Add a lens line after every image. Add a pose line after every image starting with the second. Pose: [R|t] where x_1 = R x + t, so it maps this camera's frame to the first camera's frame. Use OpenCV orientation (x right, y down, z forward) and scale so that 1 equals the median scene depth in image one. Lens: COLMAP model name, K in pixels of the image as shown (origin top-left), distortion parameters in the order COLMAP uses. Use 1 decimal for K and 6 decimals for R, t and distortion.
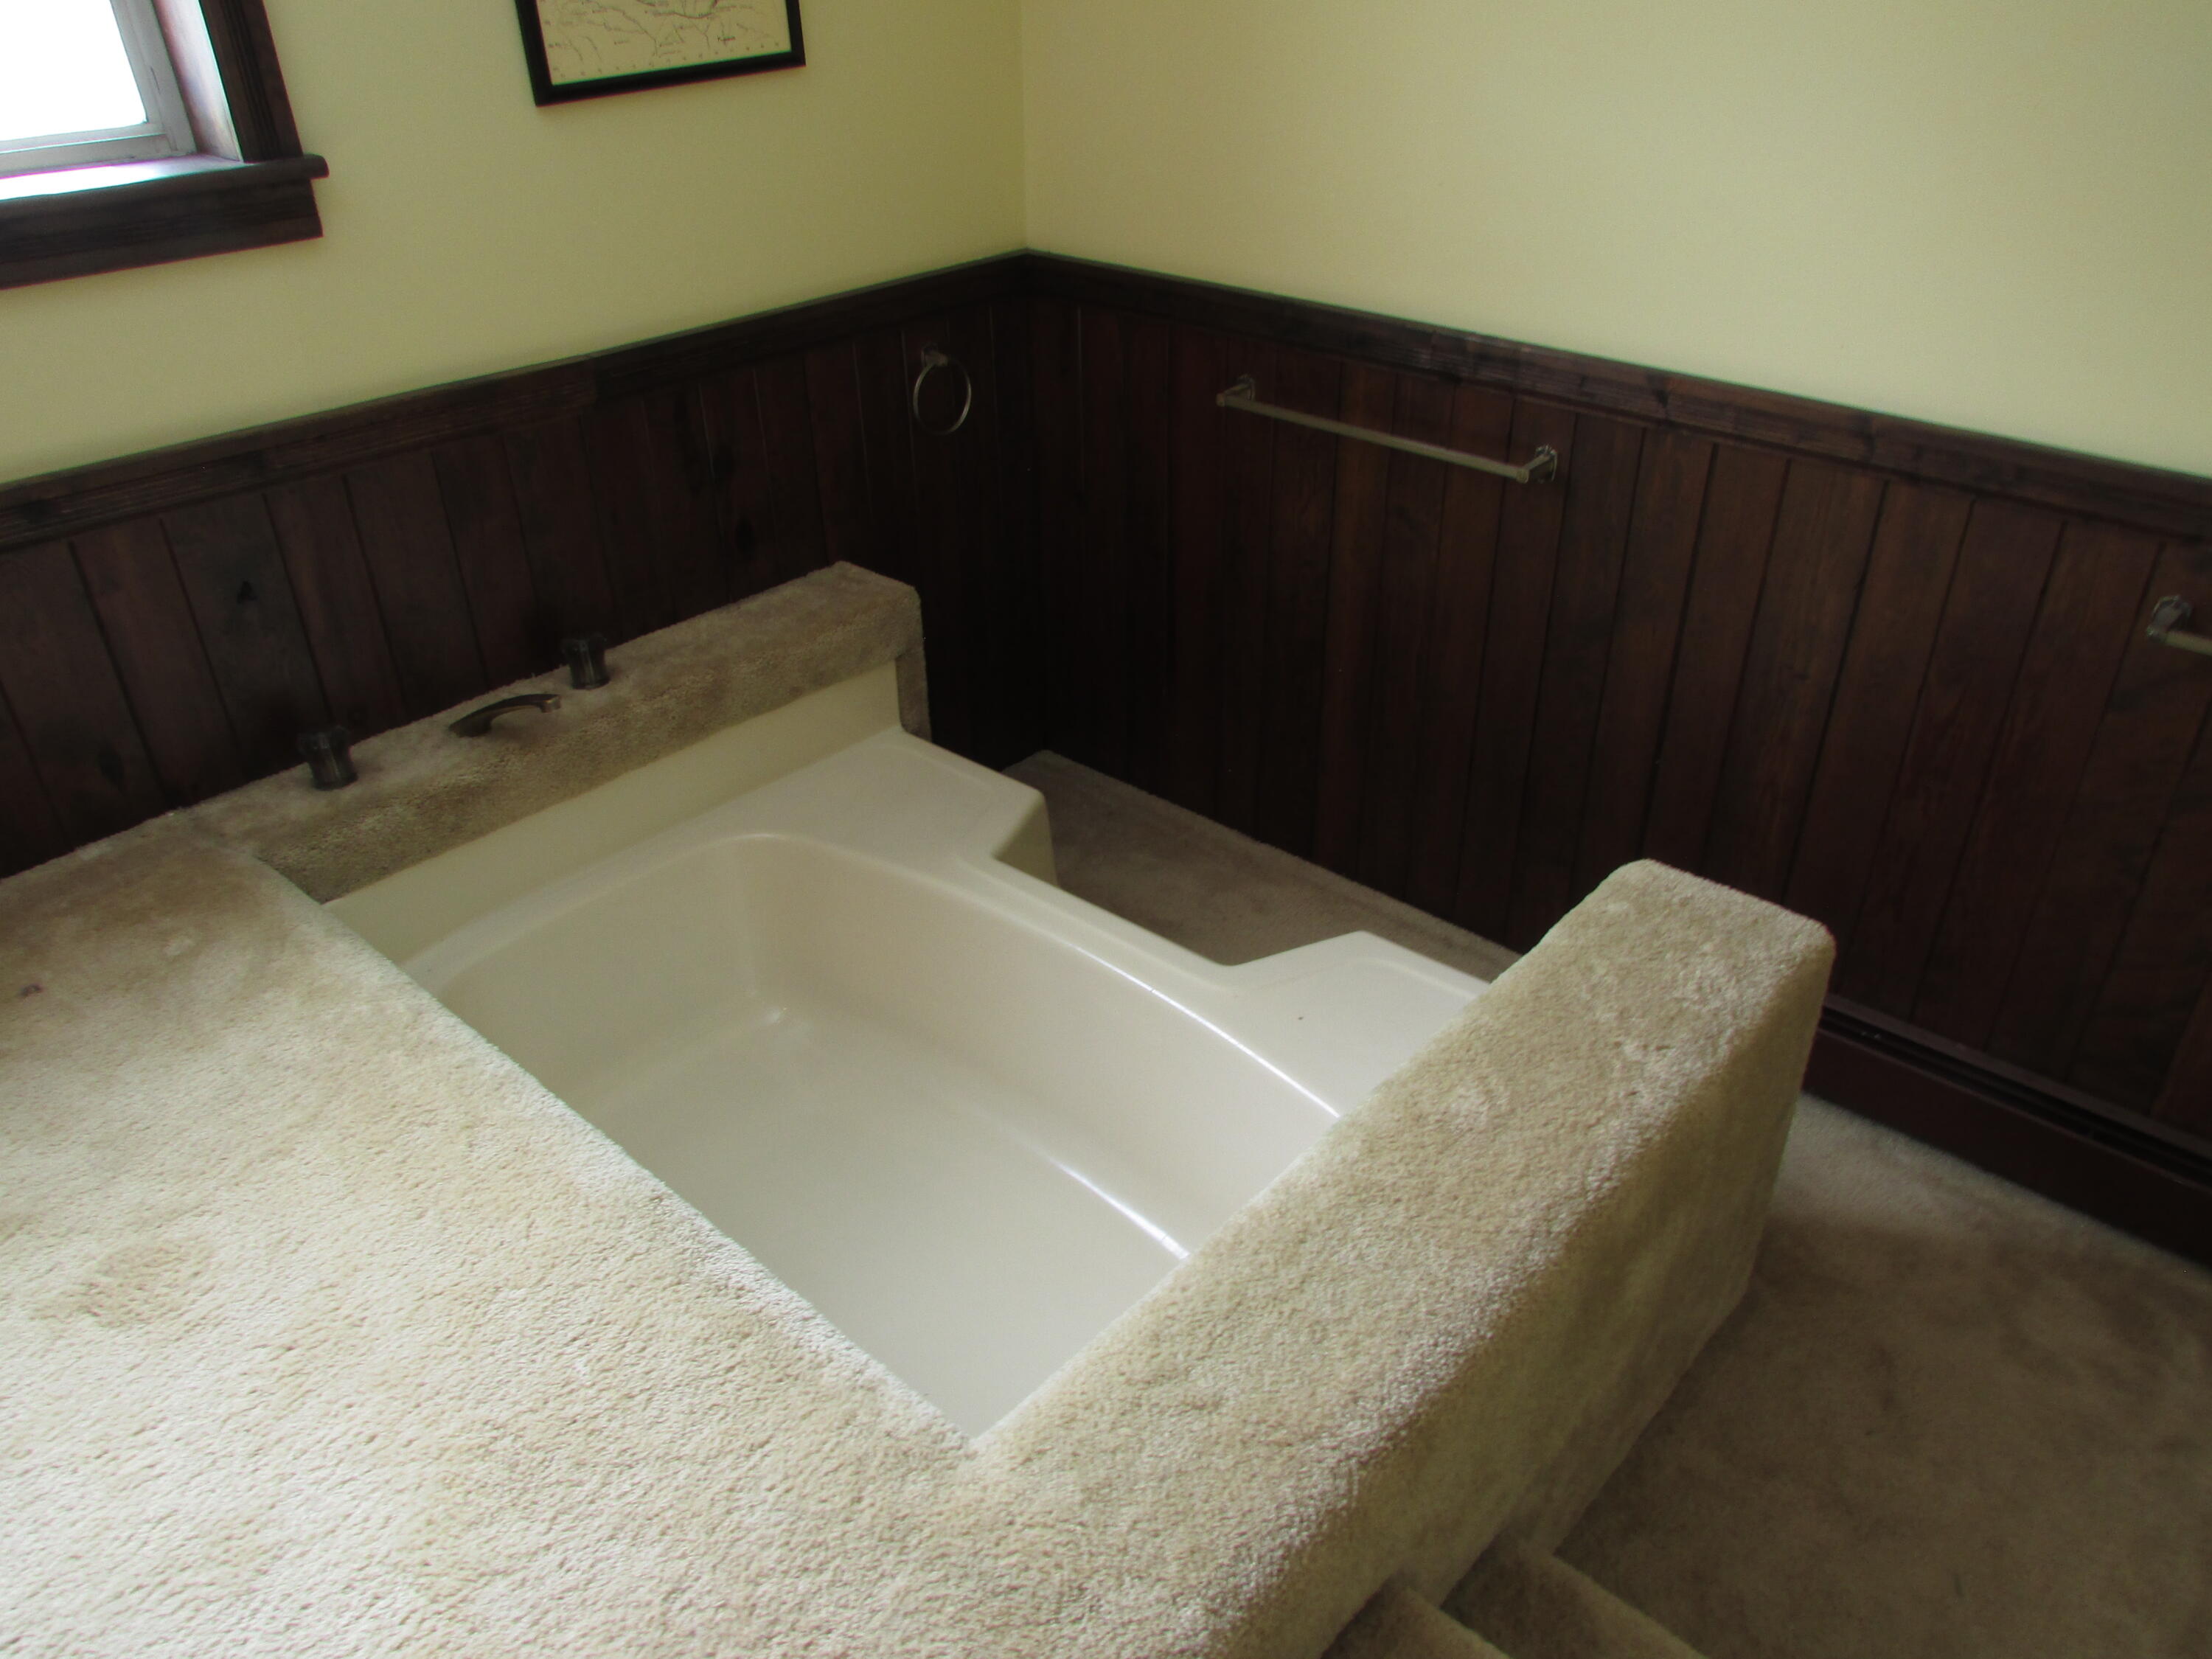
lens RADIAL K [[1614.0, 0, 1096.3], [0, 1614.0, 826.4], [0, 0, 1]] dist [-0.008797, -0.005815]
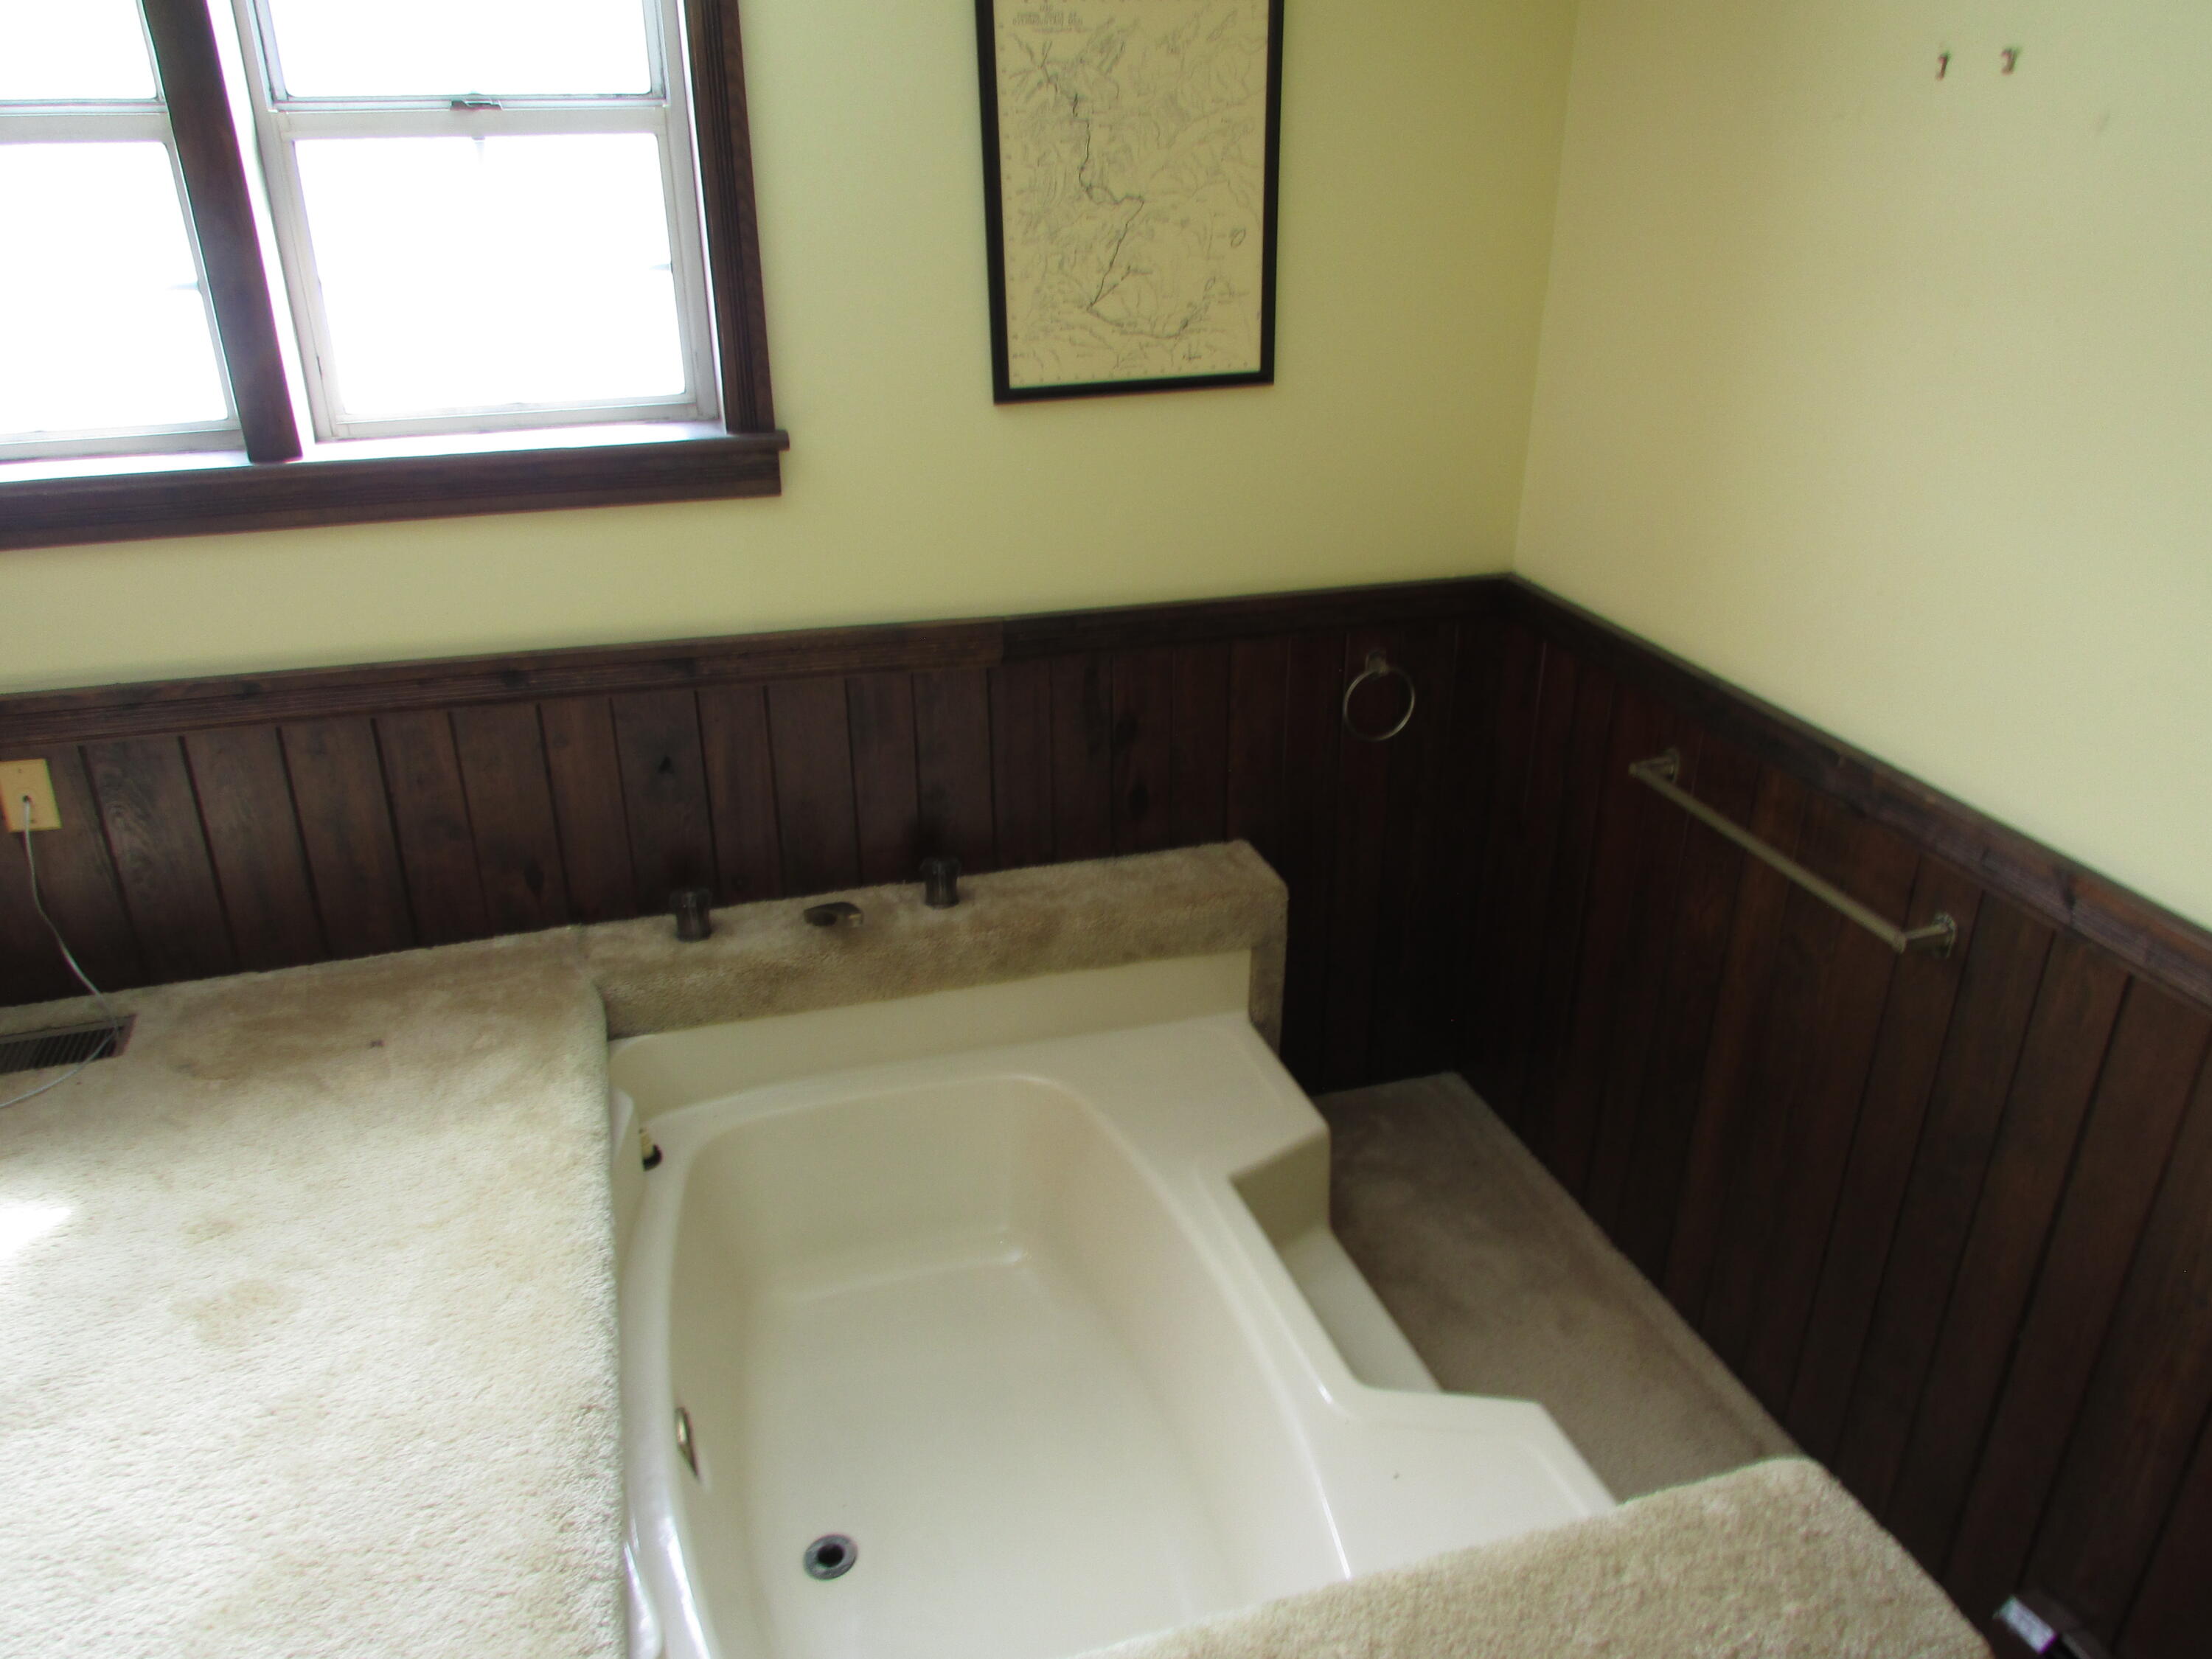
lens RADIAL K [[1614.0, 0, 1098.8], [0, 1614.0, 820.7], [0, 0, 1]] dist [-0.008797, -0.005815]
pose [[0.857690, 0.224745, -0.462446, 0.302203], [-0.277101, 0.959664, -0.047546, -0.133881], [0.433107, 0.168924, 0.885371, 0.080251]]
